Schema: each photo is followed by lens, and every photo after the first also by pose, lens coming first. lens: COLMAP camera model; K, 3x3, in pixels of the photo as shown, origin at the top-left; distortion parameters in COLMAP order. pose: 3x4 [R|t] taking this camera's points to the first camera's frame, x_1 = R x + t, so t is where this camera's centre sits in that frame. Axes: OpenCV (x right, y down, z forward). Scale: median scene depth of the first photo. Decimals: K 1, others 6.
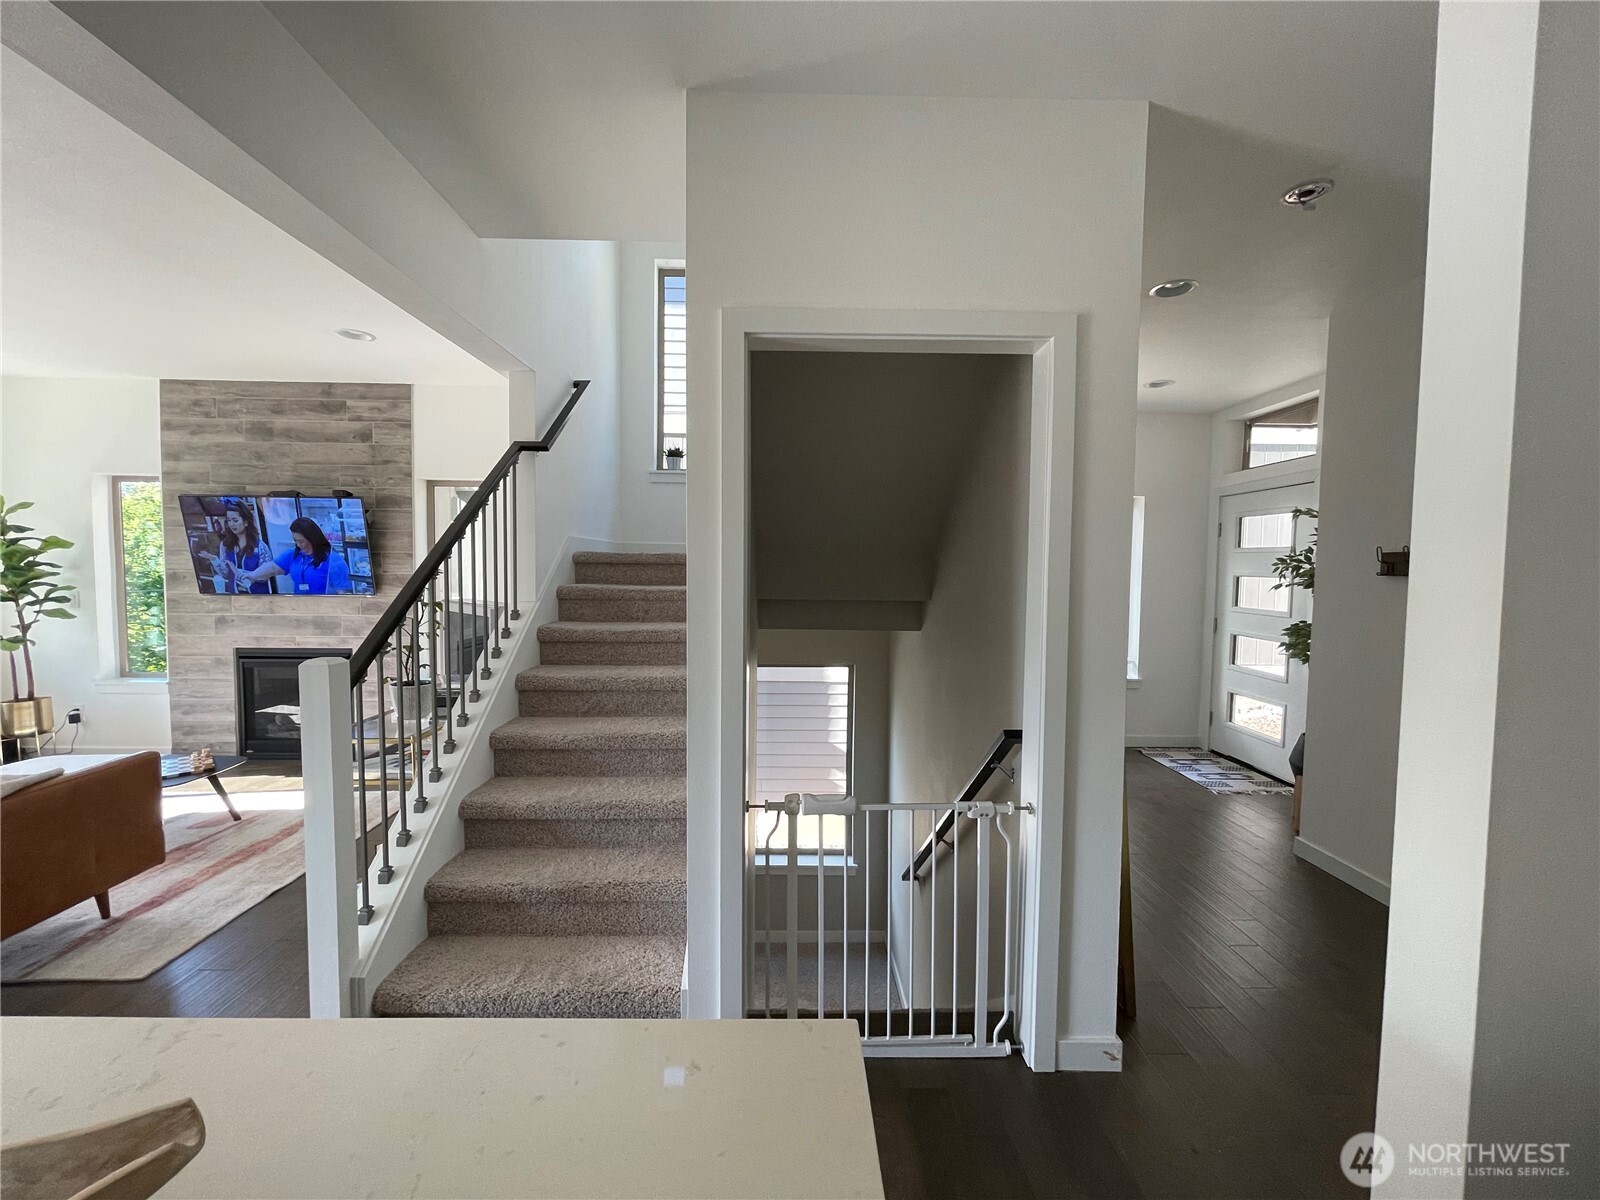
lens RADIAL K [[645.4, 0, 800.7], [0, 645.4, 598.9], [0, 0, 1]] dist [-0.002542, 0.001288]
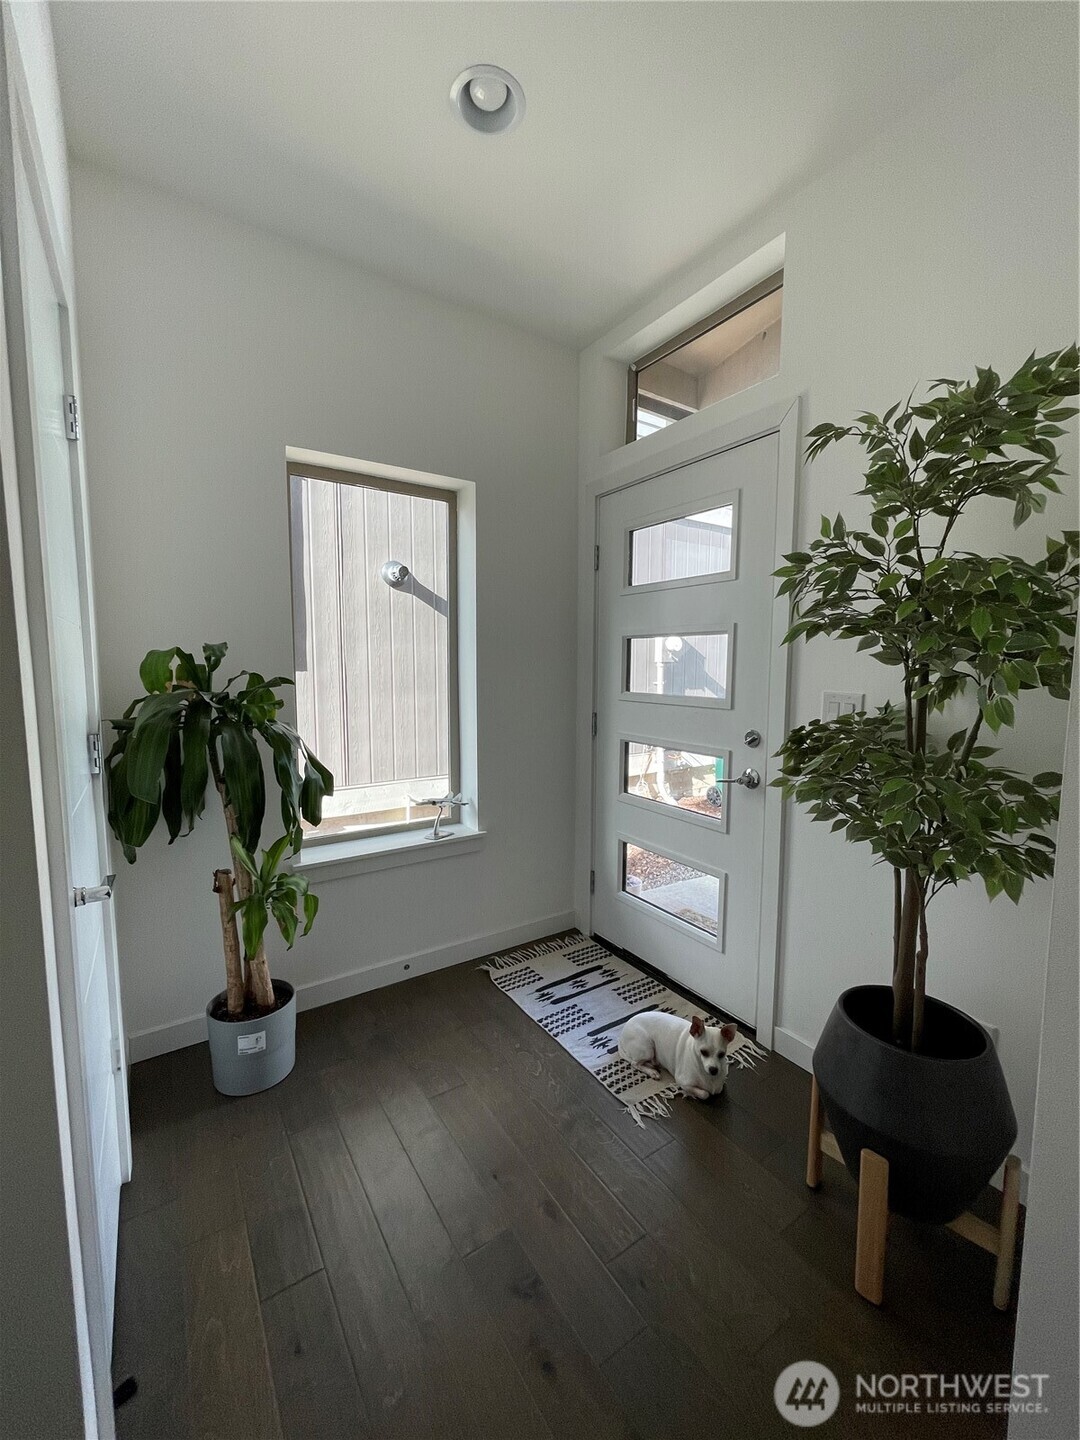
lens RADIAL K [[580.9, 0, 540.3], [0, 580.9, 718.7], [0, 0, 1]] dist [-0.002542, 0.001288]
pose [[0.845779, -0.055837, 0.530603, 0.338017], [0.032257, 0.998041, 0.053609, 0.006099], [-0.532557, -0.028225, 0.845923, 0.607623]]
